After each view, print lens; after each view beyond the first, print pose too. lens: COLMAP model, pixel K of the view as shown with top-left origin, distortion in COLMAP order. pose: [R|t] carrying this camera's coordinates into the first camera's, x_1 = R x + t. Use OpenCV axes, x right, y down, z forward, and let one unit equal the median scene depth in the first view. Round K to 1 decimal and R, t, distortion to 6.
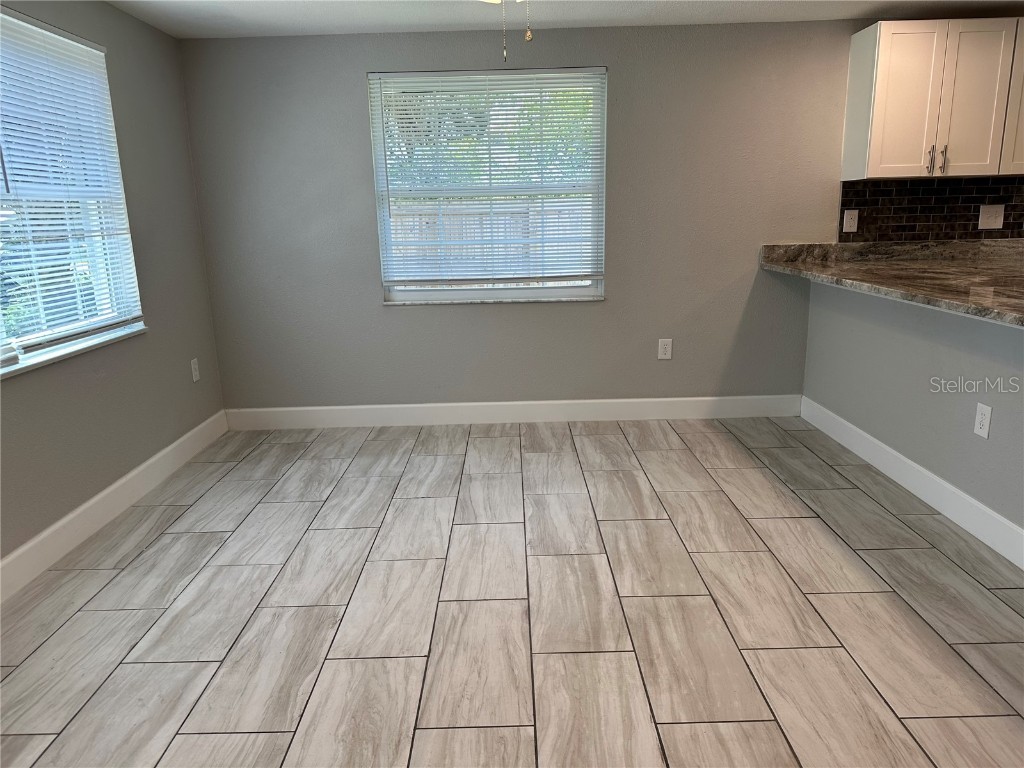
lens RADIAL K [[715.5, 0, 501.6], [0, 715.5, 384.7], [0, 0, 1]] dist [0.054429, -0.065034]
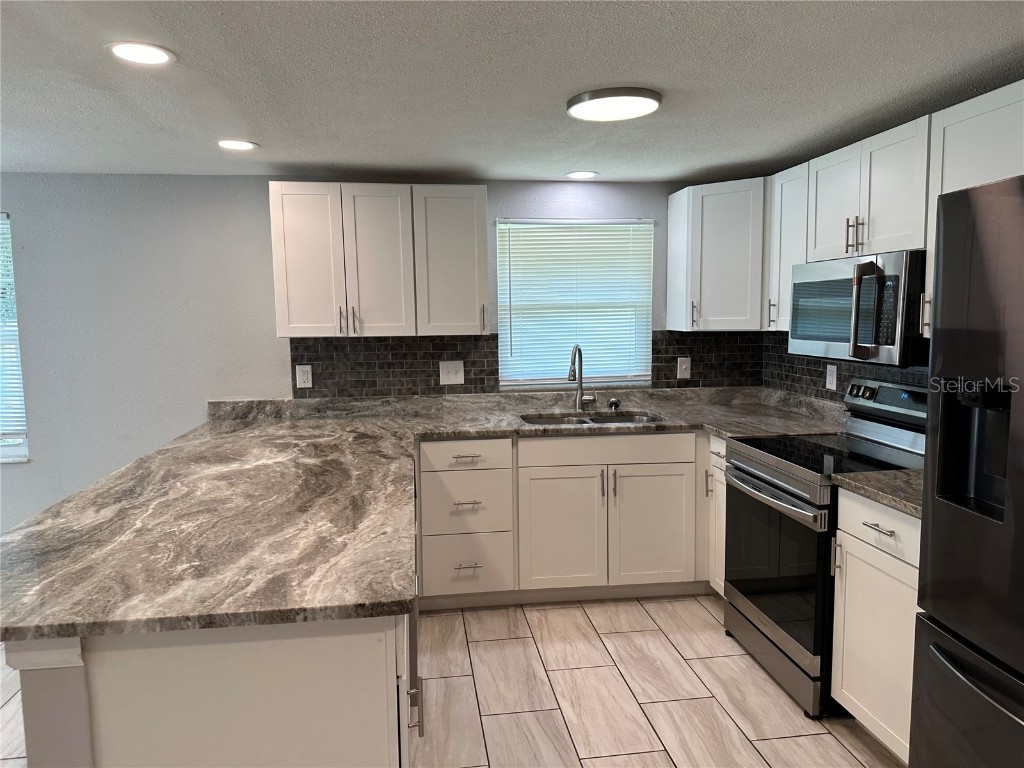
lens RADIAL K [[715.5, 0, 517.4], [0, 715.5, 386.3], [0, 0, 1]] dist [0.054429, -0.065034]
pose [[0.988611, -0.002740, 0.150470, 0.619936], [0.022383, 0.991391, -0.129007, -0.084552], [-0.148822, 0.130905, 0.980161, 0.025163]]
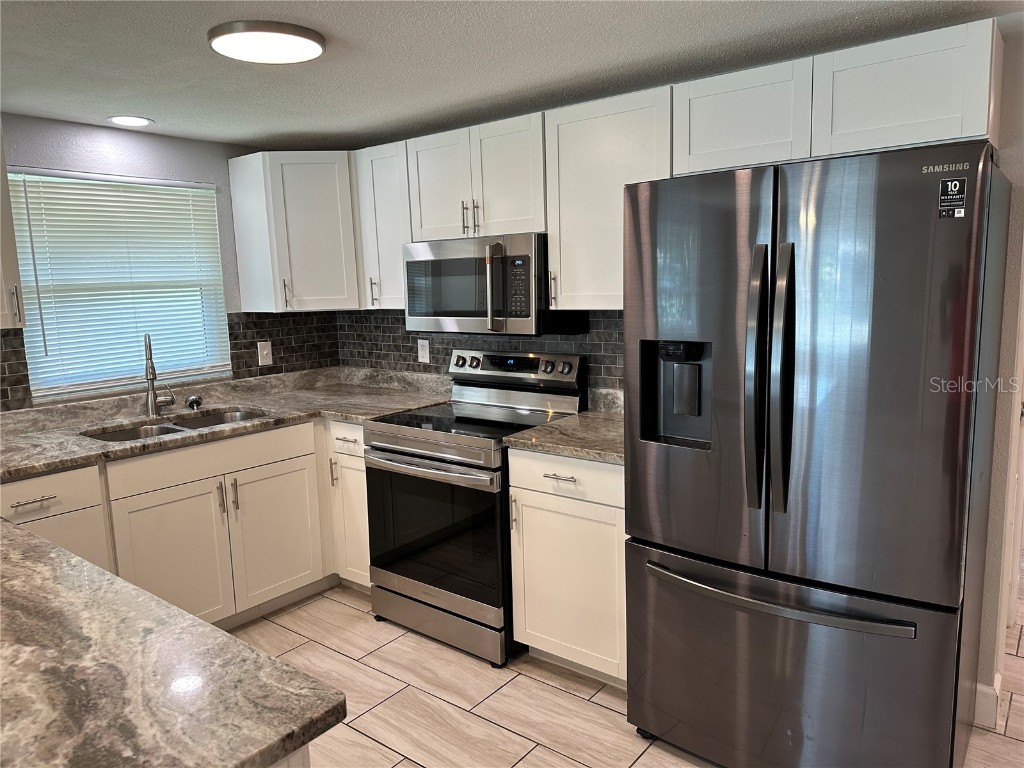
lens RADIAL K [[715.5, 0, 513.4], [0, 715.5, 380.5], [0, 0, 1]] dist [0.054429, -0.065034]
pose [[0.610845, -0.103902, 0.784903, 0.469402], [0.195867, 0.980369, -0.022655, -0.119148], [-0.767141, 0.167575, 0.619204, 0.173777]]
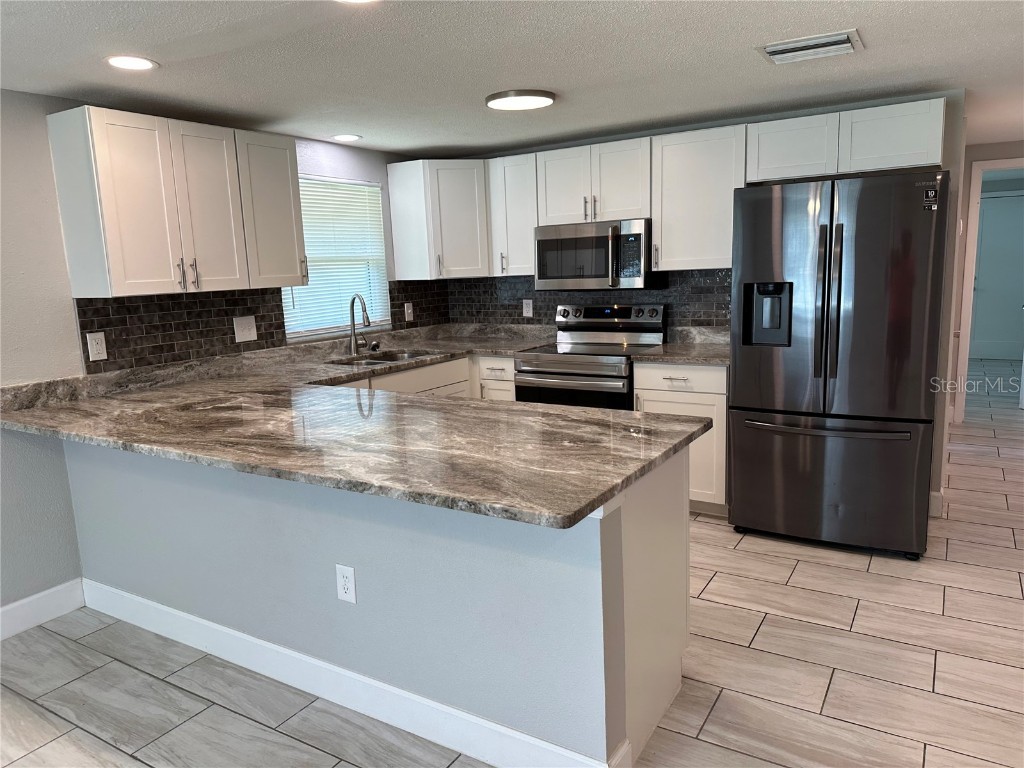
lens RADIAL K [[715.5, 0, 519.5], [0, 715.5, 383.9], [0, 0, 1]] dist [0.054429, -0.065034]
pose [[0.508356, -0.134879, 0.850518, 0.042578], [0.221585, 0.974889, 0.022161, -0.102433], [-0.832150, 0.177196, 0.525478, 0.212278]]
